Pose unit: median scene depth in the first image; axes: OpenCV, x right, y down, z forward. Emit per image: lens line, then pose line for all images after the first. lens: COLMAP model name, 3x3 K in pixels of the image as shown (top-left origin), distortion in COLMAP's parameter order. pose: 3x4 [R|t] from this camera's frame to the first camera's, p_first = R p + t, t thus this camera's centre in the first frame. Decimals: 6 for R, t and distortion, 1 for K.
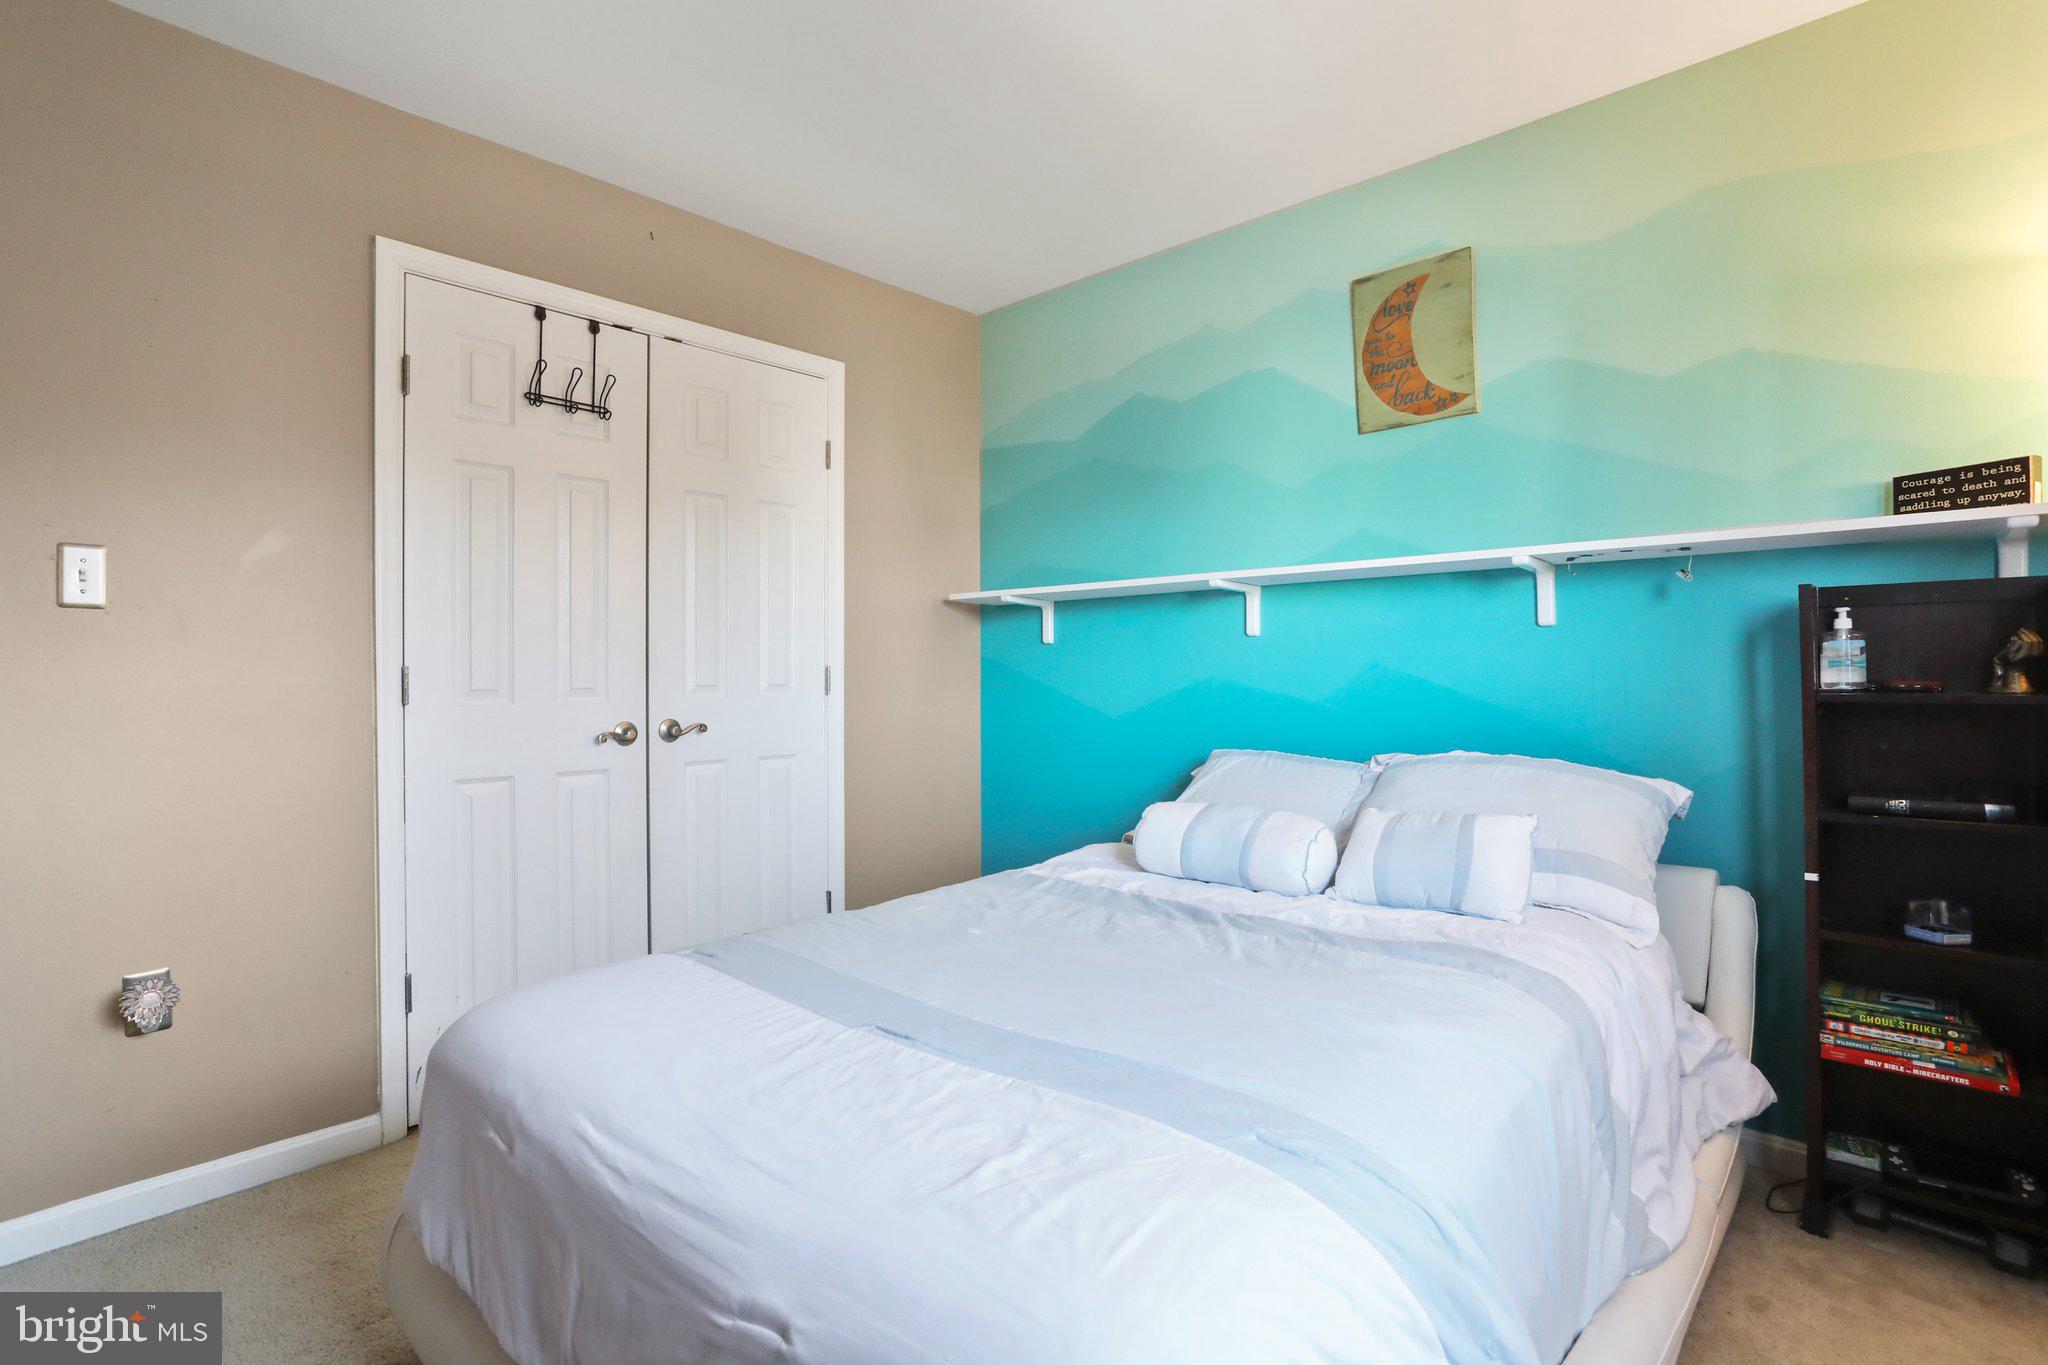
lens RADIAL K [[1006.0, 0, 1031.2], [0, 1006.0, 671.2], [0, 0, 1]] dist [-0.041211, 0.020940]
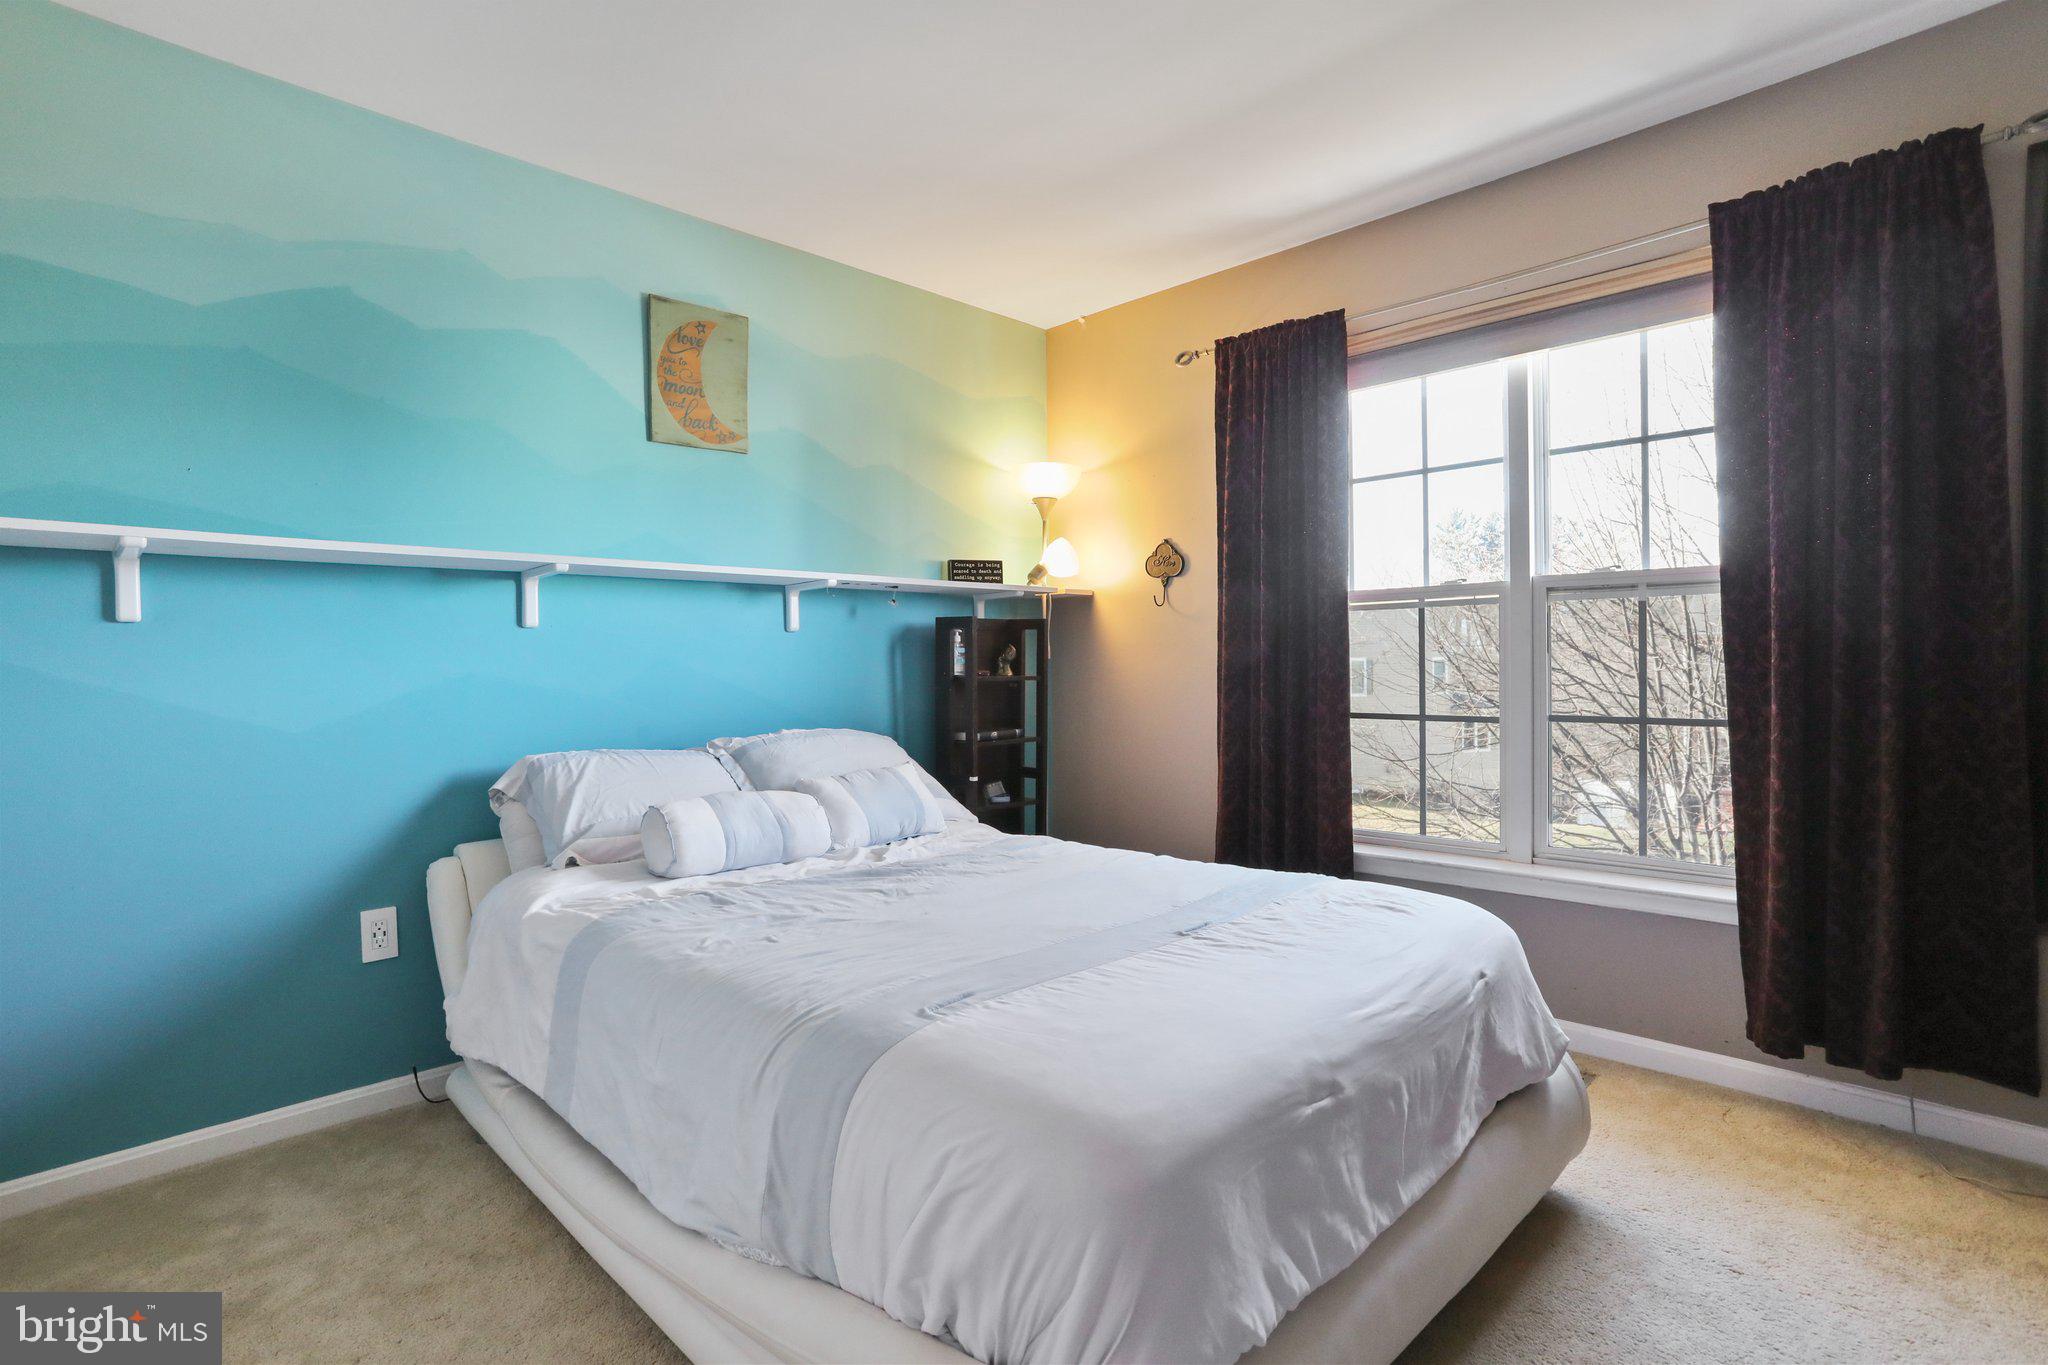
lens RADIAL K [[1006.0, 0, 1030.4], [0, 1006.0, 676.9], [0, 0, 1]] dist [-0.041211, 0.020940]
pose [[0.036710, -0.001997, 0.999324, -0.801808], [0.011603, 0.999931, 0.001572, 0.015776], [-0.999259, 0.011537, 0.036731, 0.639854]]
